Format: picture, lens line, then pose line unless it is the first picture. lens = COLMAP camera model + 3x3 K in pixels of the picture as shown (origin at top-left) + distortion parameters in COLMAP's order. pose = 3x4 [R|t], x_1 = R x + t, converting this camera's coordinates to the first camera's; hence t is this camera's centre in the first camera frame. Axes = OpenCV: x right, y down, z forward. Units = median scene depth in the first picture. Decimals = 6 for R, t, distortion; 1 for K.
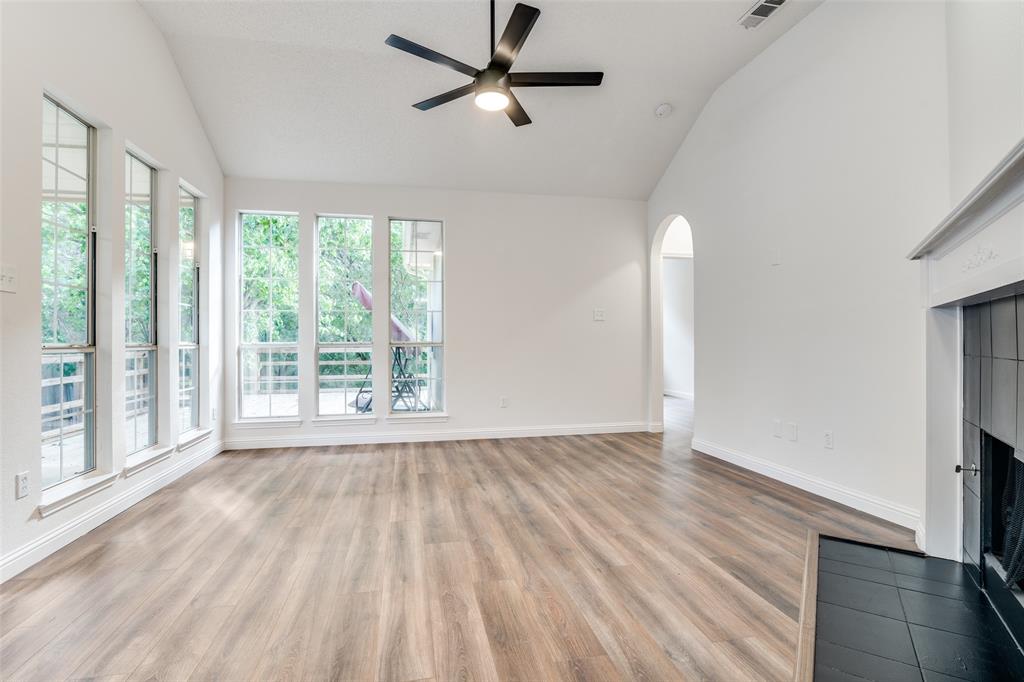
lens RADIAL K [[480.1, 0, 504.7], [0, 480.1, 342.0], [0, 0, 1]] dist [-0.020886, 0.000079]
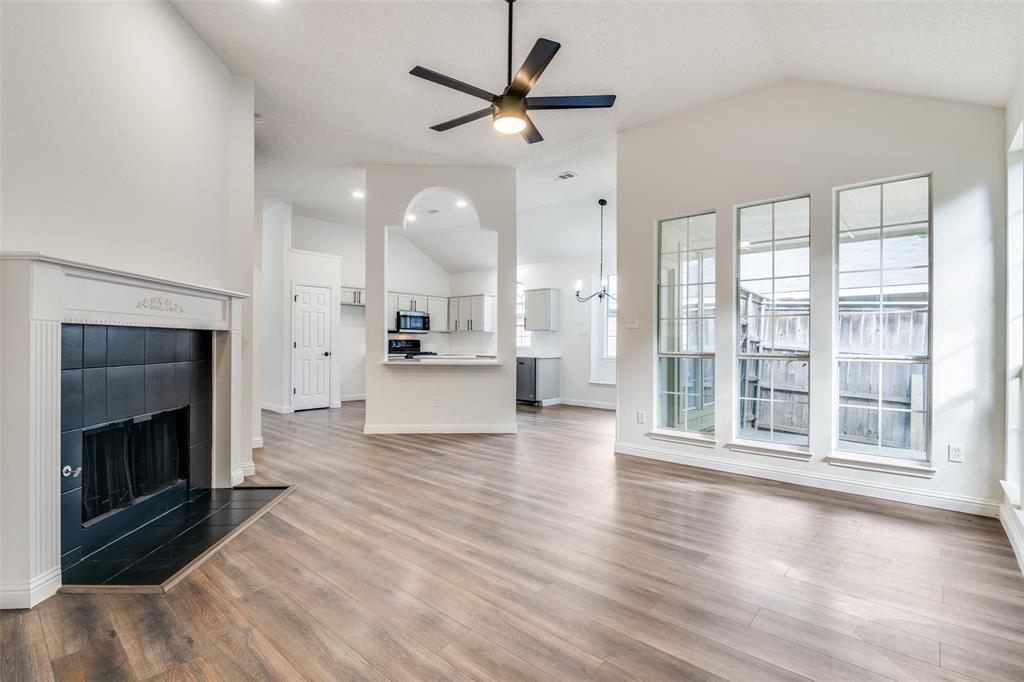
lens RADIAL K [[480.1, 0, 509.8], [0, 480.1, 342.9], [0, 0, 1]] dist [-0.020886, 0.000079]
pose [[-0.794700, -0.004065, -0.606989, 0.632392], [-0.007789, 0.999964, 0.003502, -0.034147], [0.606953, 0.007511, -0.794702, 1.905589]]
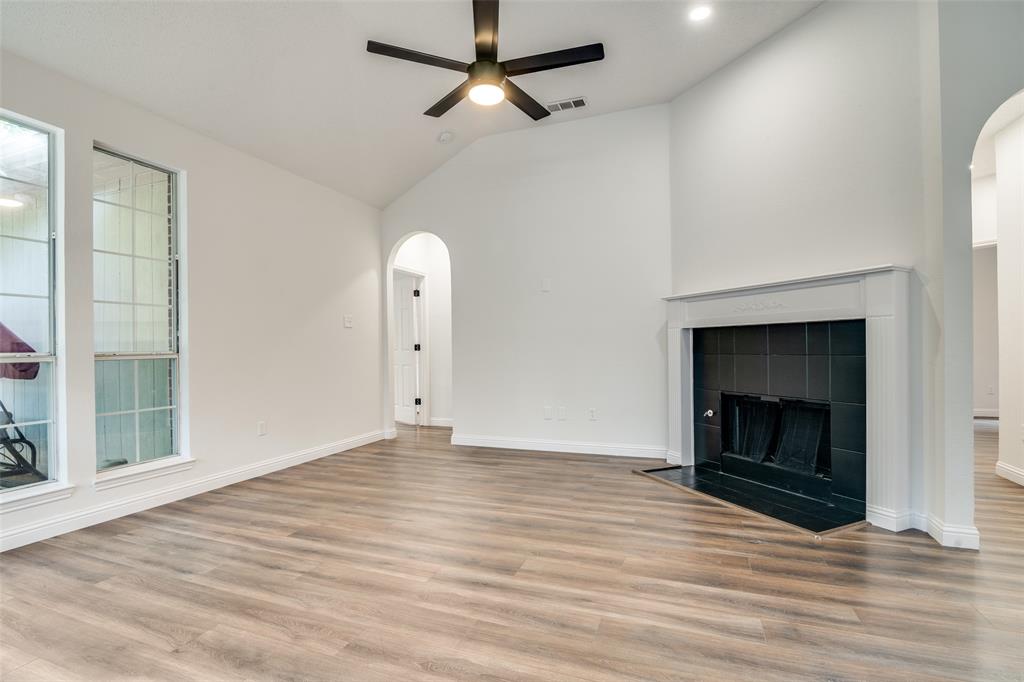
lens RADIAL K [[480.1, 0, 506.0], [0, 480.1, 342.4], [0, 0, 1]] dist [-0.020886, 0.000079]
pose [[0.545872, 0.006648, 0.837842, -0.835785], [0.009960, 0.999846, -0.014423, 0.000733], [-0.837809, 0.016218, 0.545722, 0.470293]]
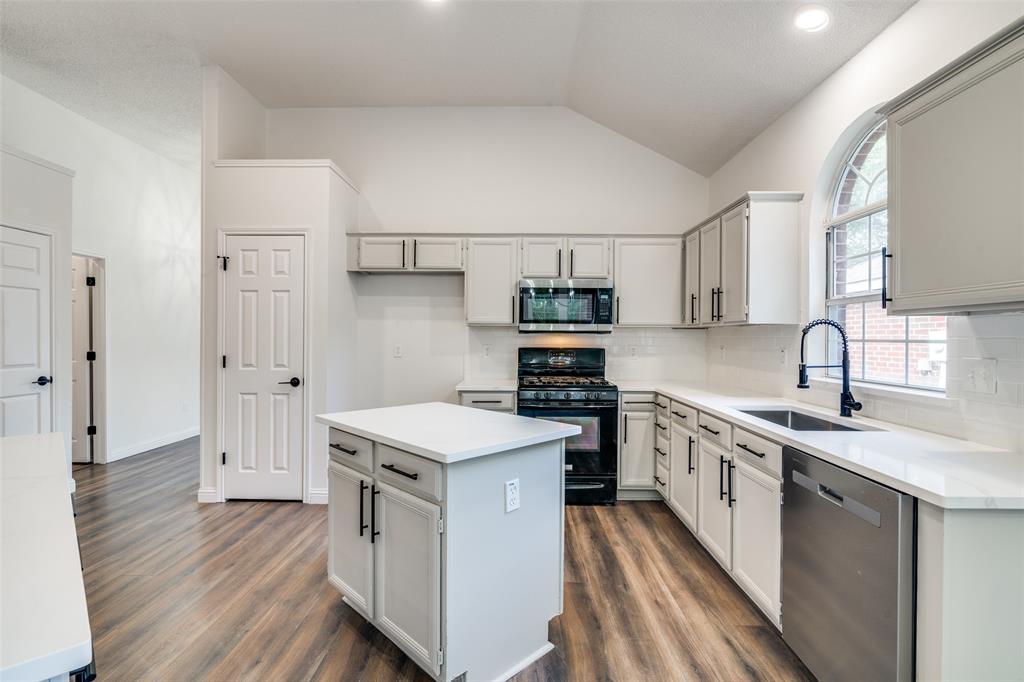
lens RADIAL K [[495.9, 0, 508.7], [0, 495.9, 340.1], [0, 0, 1]] dist [-0.010448, -0.000212]
pose [[-0.976046, -0.006176, 0.217476, -1.111912], [-0.003632, 0.999920, 0.012099, -0.082523], [-0.217534, 0.011019, -0.975991, 0.115893]]
